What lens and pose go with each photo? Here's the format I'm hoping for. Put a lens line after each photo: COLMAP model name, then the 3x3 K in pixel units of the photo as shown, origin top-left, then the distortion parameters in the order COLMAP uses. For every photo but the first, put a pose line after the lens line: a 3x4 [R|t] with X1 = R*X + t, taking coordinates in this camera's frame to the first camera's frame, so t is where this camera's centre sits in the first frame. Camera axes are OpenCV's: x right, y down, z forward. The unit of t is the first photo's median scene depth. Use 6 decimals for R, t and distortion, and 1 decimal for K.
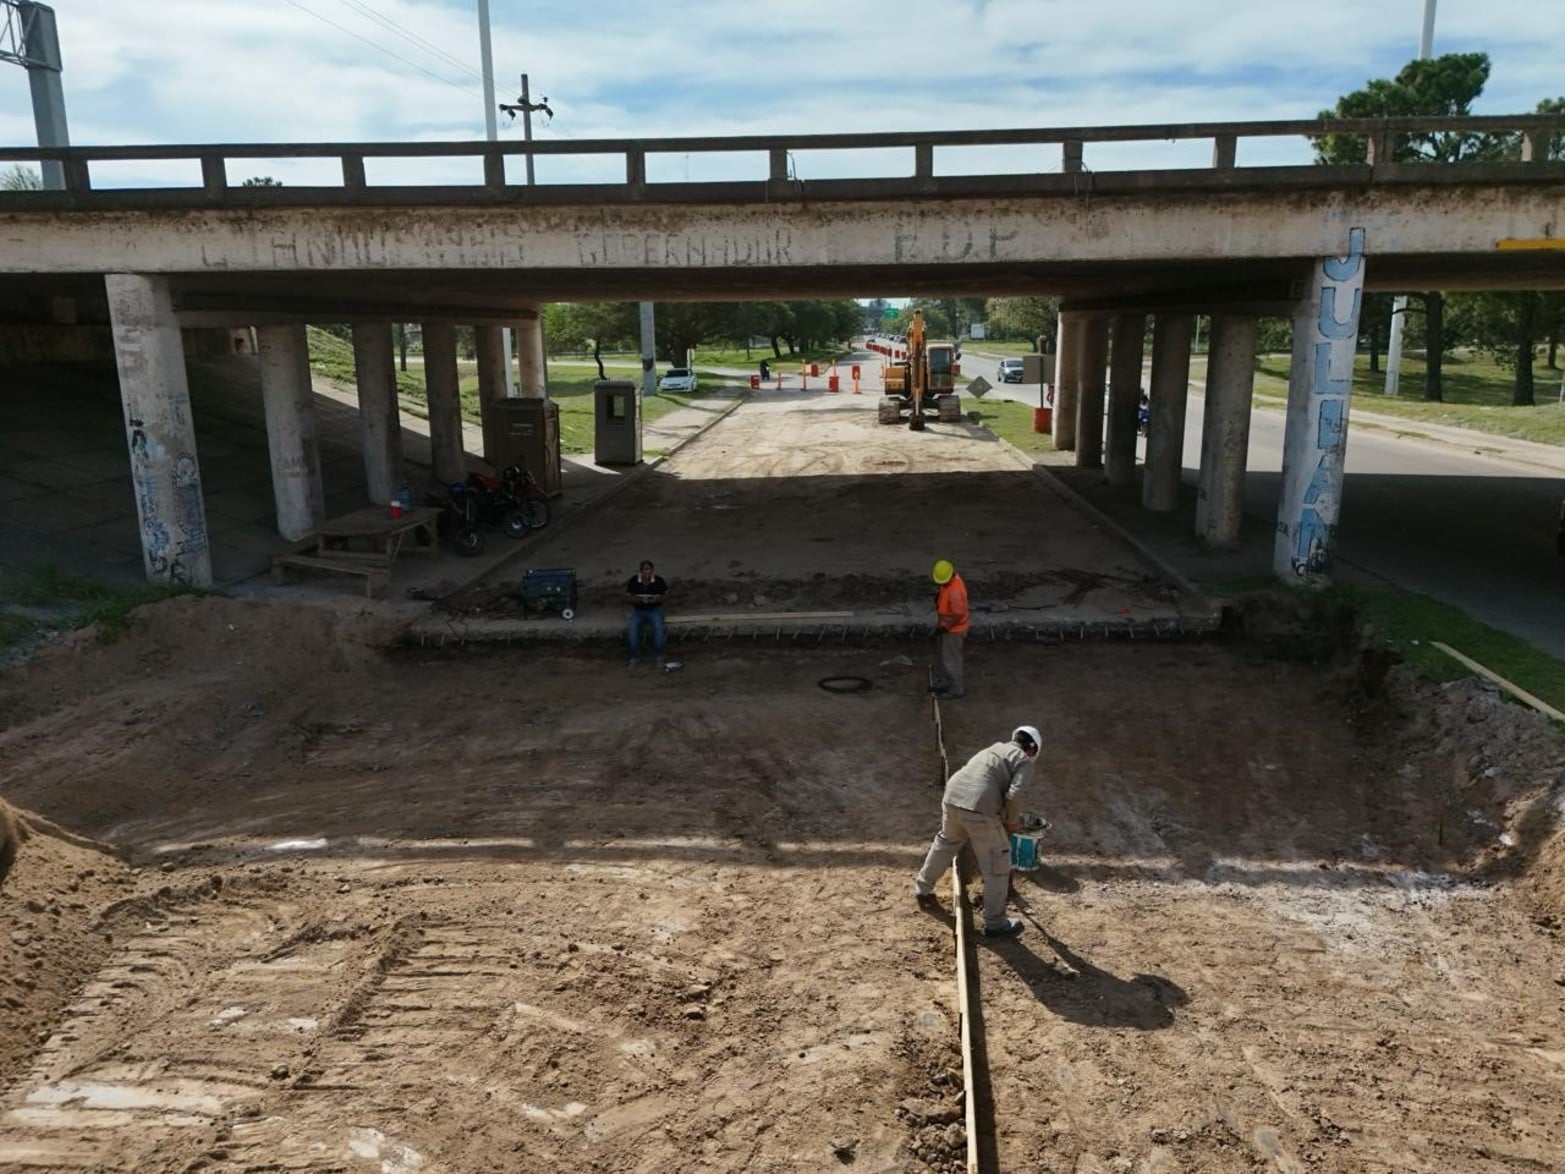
lens RADIAL K [[1156.7, 0, 776.7], [0, 1156.7, 585.5], [0, 0, 1]] dist [0.035721, -0.026203]
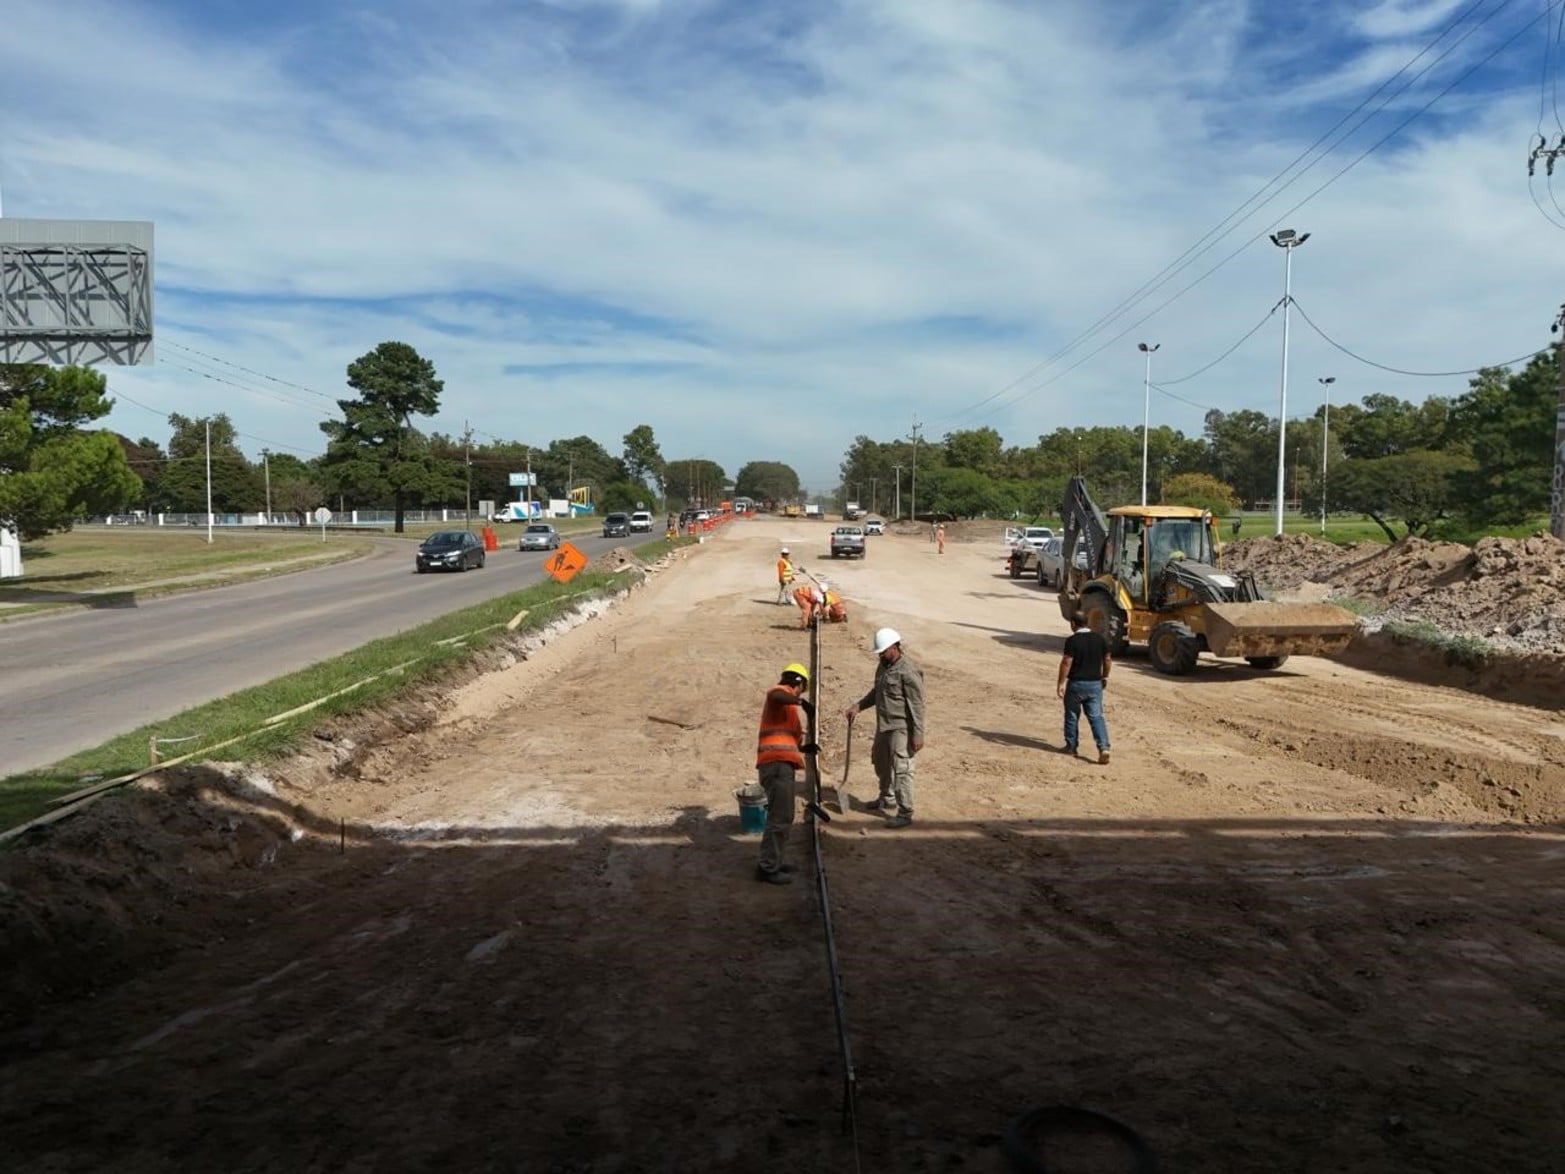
lens RADIAL K [[1156.7, 0, 787.5], [0, 1156.7, 590.0], [0, 0, 1]] dist [0.035721, -0.026203]
pose [[-0.994631, 0.012990, -0.102667, 0.059565], [-0.017664, 0.956221, 0.292113, -0.061580], [0.101966, 0.292358, -0.950857, 0.400116]]
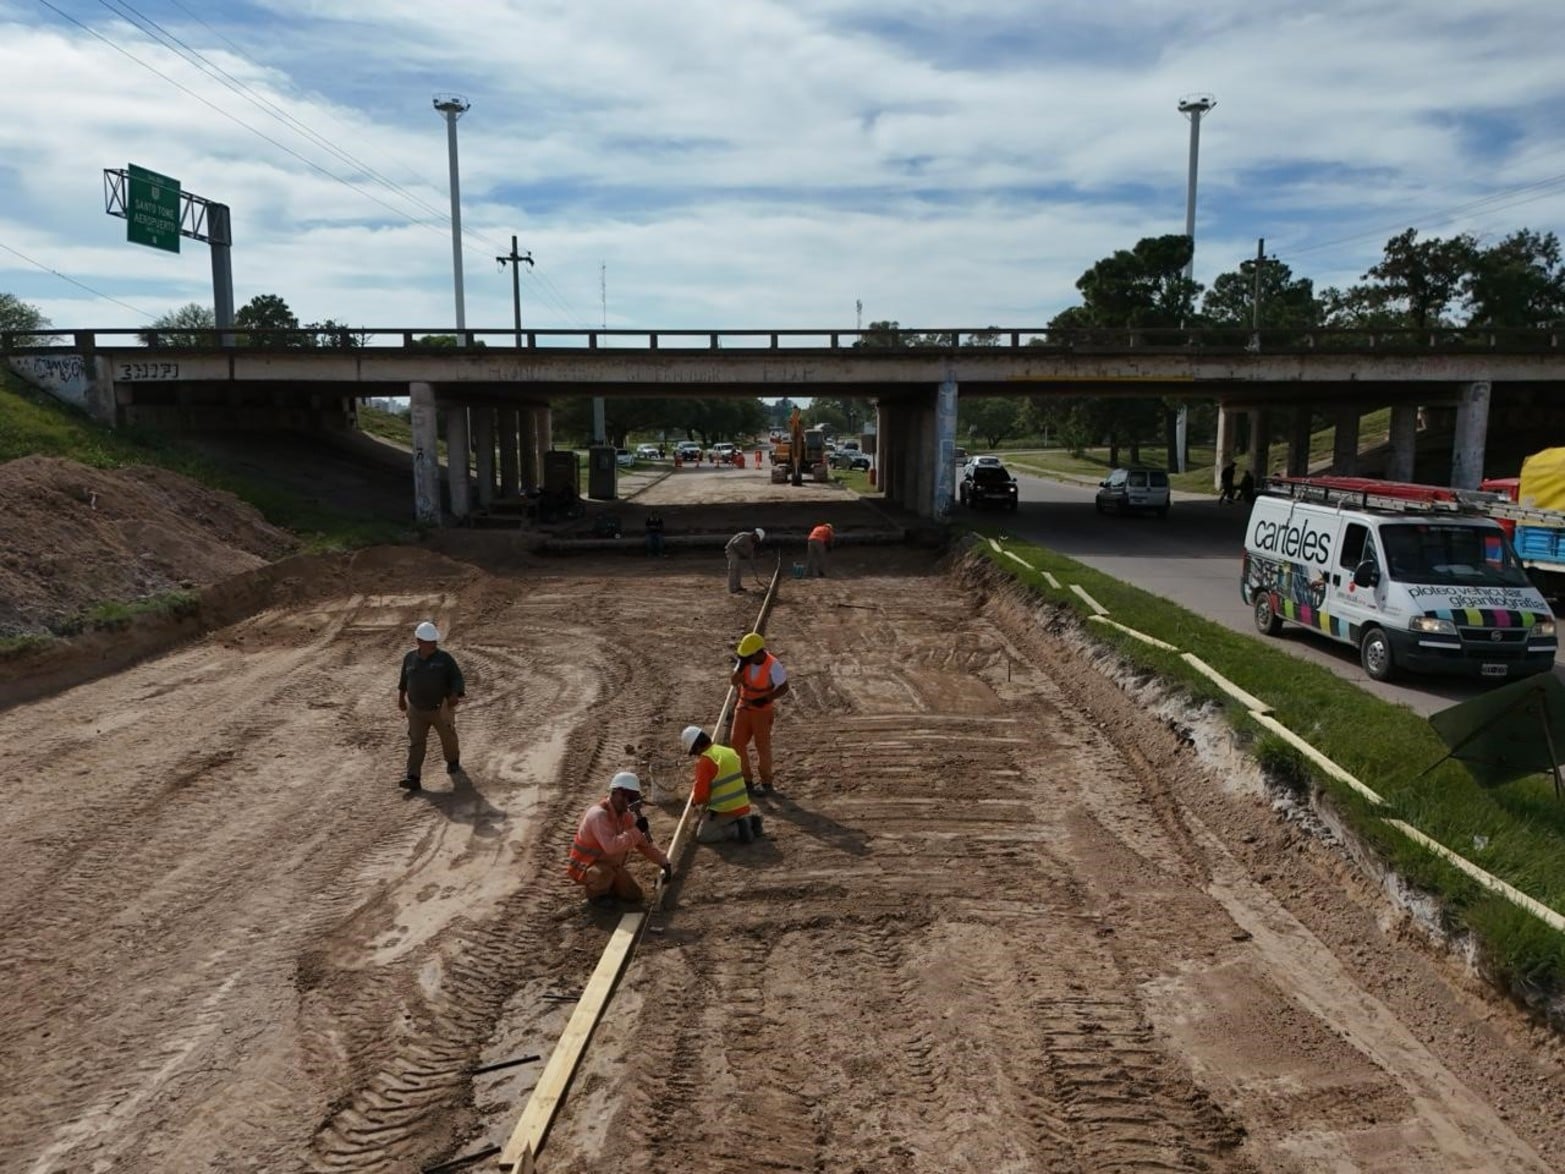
lens RADIAL K [[1156.7, 0, 787.2], [0, 1156.7, 588.1], [0, 0, 1]] dist [0.035721, -0.026203]
pose [[0.996138, -0.004077, 0.087707, -0.020090], [0.011052, 0.996798, -0.079191, 0.113244], [-0.087104, 0.079854, 0.992994, -0.453738]]
